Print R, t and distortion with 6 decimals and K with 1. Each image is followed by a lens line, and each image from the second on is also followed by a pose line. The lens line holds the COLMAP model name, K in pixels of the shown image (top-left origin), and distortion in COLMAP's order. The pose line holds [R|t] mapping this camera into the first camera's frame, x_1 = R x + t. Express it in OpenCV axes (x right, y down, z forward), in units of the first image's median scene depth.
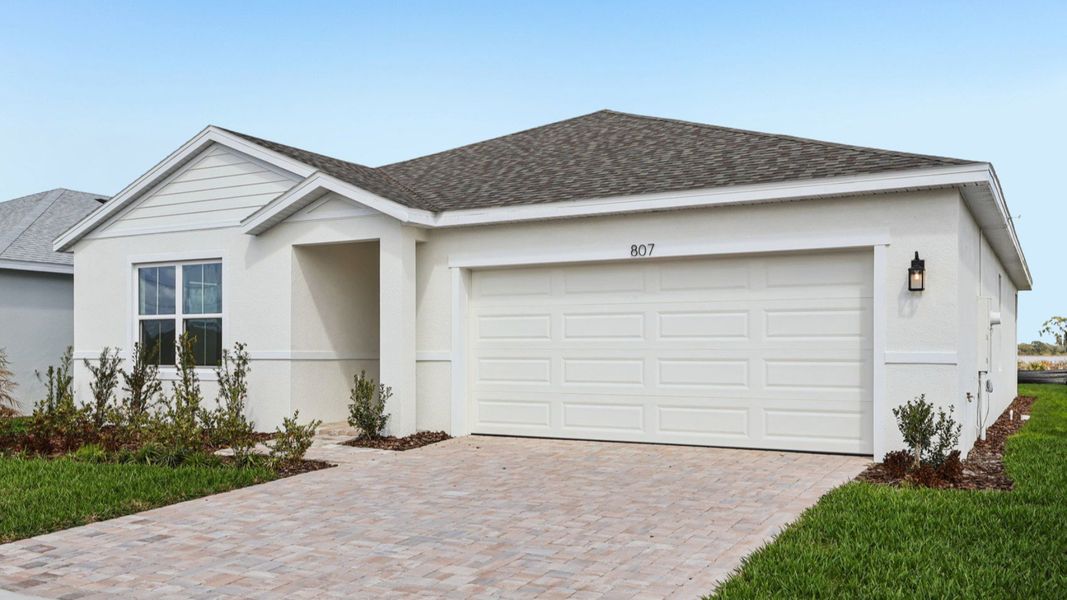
lens RADIAL K [[963.8, 0, 533.5], [0, 963.8, 300.0], [0, 0, 1]] dist [0.001880, -0.001543]
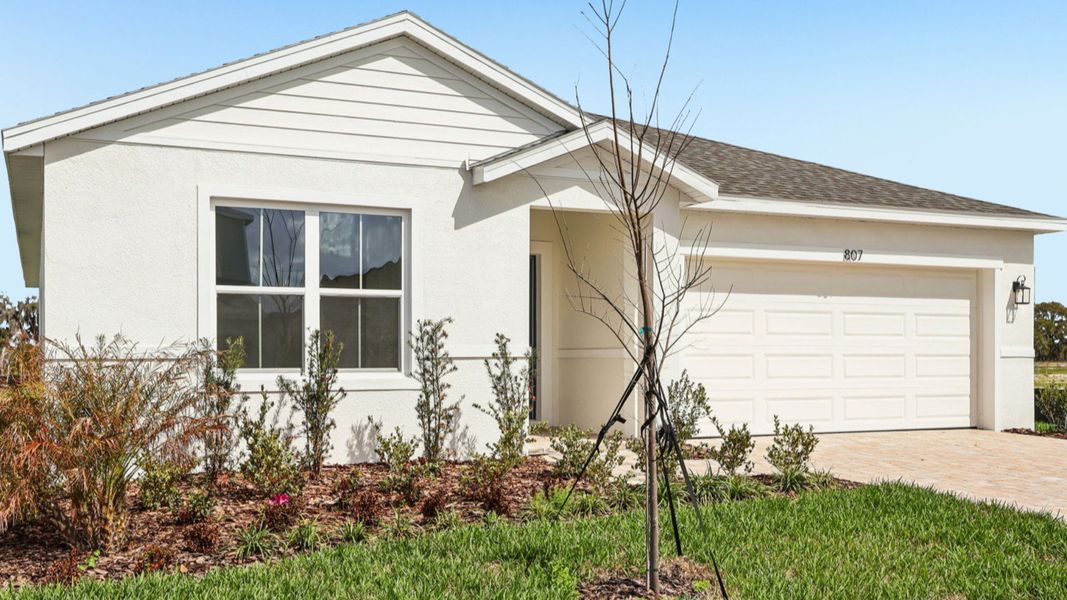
lens RADIAL K [[963.8, 0, 533.5], [0, 963.8, 300.0], [0, 0, 1]] dist [0.001880, -0.001543]
pose [[0.618659, 0.039181, 0.784682, -0.791489], [-0.045556, 0.998864, -0.013959, 0.025534], [-0.784338, -0.027112, 0.619741, 0.497565]]
